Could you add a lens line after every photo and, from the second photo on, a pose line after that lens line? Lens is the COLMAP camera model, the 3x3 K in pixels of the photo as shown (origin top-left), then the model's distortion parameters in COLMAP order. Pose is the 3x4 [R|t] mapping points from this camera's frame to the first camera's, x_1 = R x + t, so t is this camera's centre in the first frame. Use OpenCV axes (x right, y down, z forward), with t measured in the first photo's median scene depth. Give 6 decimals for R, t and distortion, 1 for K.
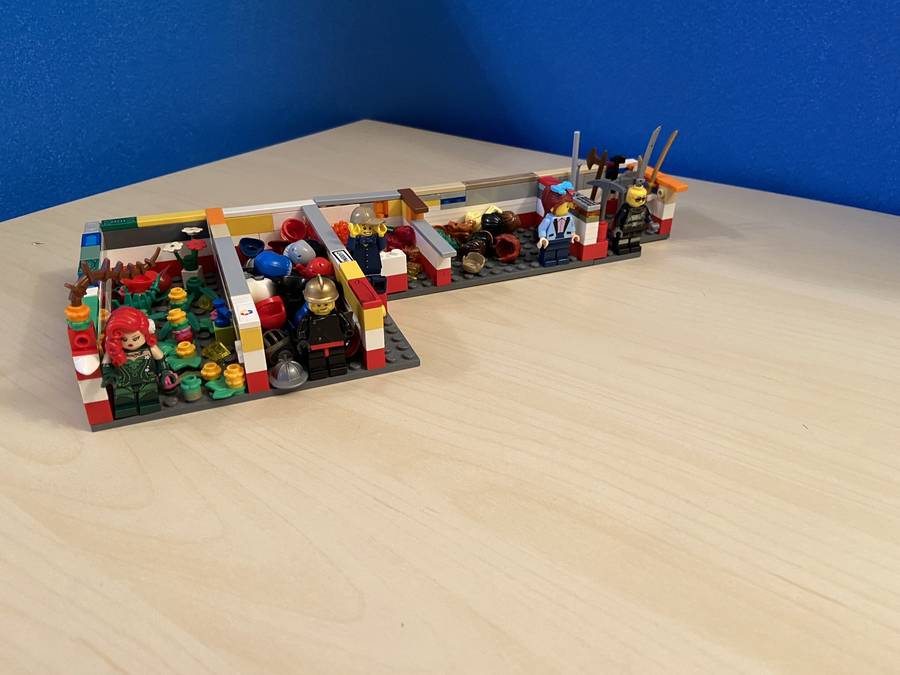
lens RADIAL K [[697.8, 0, 450.0], [0, 697.8, 337.5], [0, 0, 1]] dist [0.094087, -0.144124]
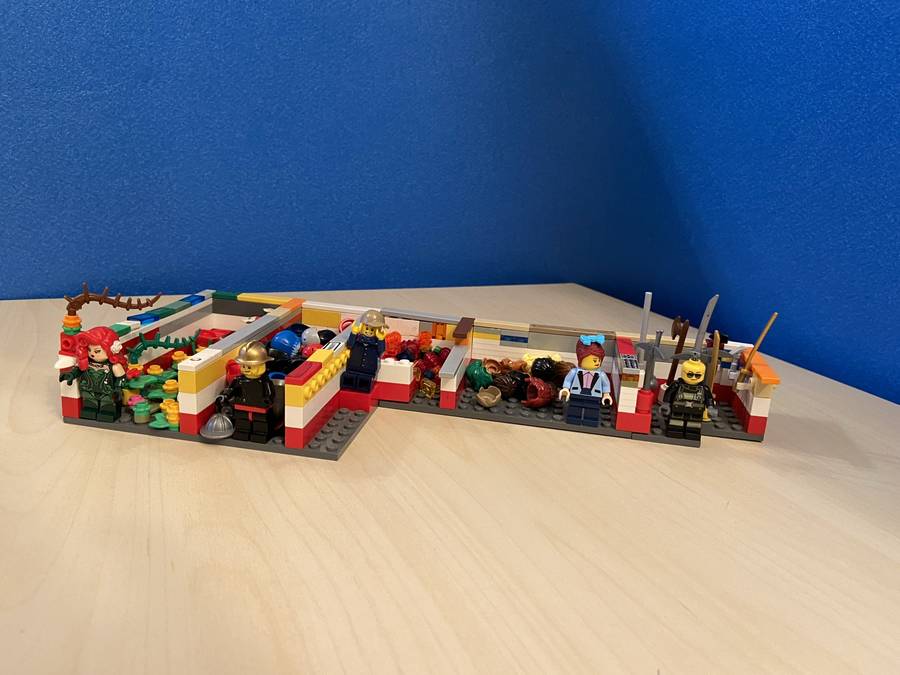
lens RADIAL K [[680.1, 0, 444.0], [0, 680.1, 338.0], [0, 0, 1]] dist [0.044530, 0.000900]
pose [[0.845906, 0.191098, -0.497921, 0.424787], [-0.313332, 0.933563, -0.174020, -0.000790], [0.431586, 0.303219, 0.849583, 0.160220]]
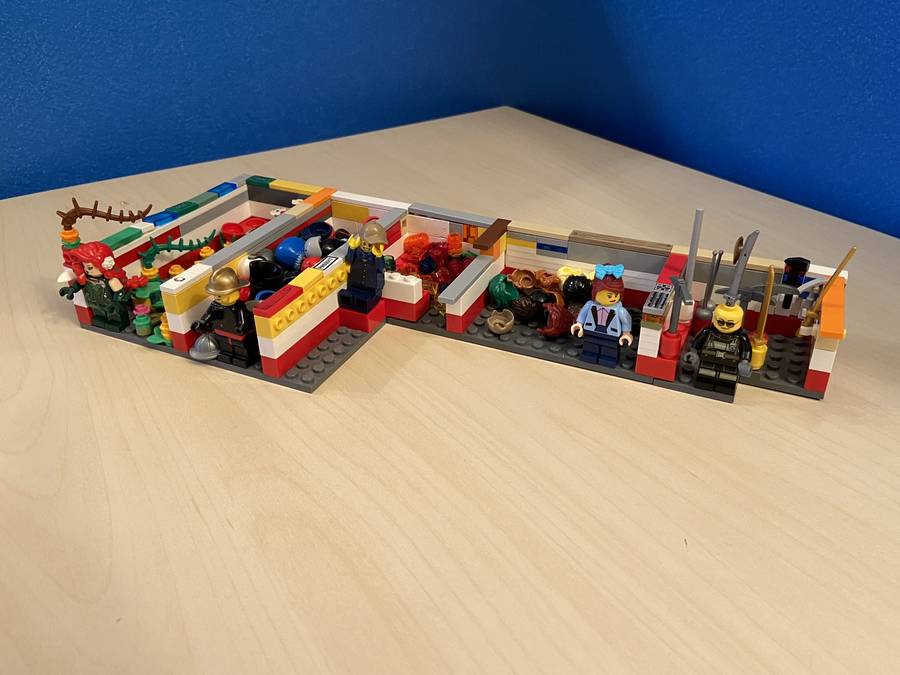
lens RADIAL K [[748.7, 0, 450.0], [0, 748.7, 337.5], [0, 0, 1]] dist [0.042369, -0.005158]
pose [[0.687656, 0.364742, -0.627768, 0.565244], [-0.354861, 0.923184, 0.147668, -0.200080], [0.633405, 0.121226, 0.764266, 0.264962]]
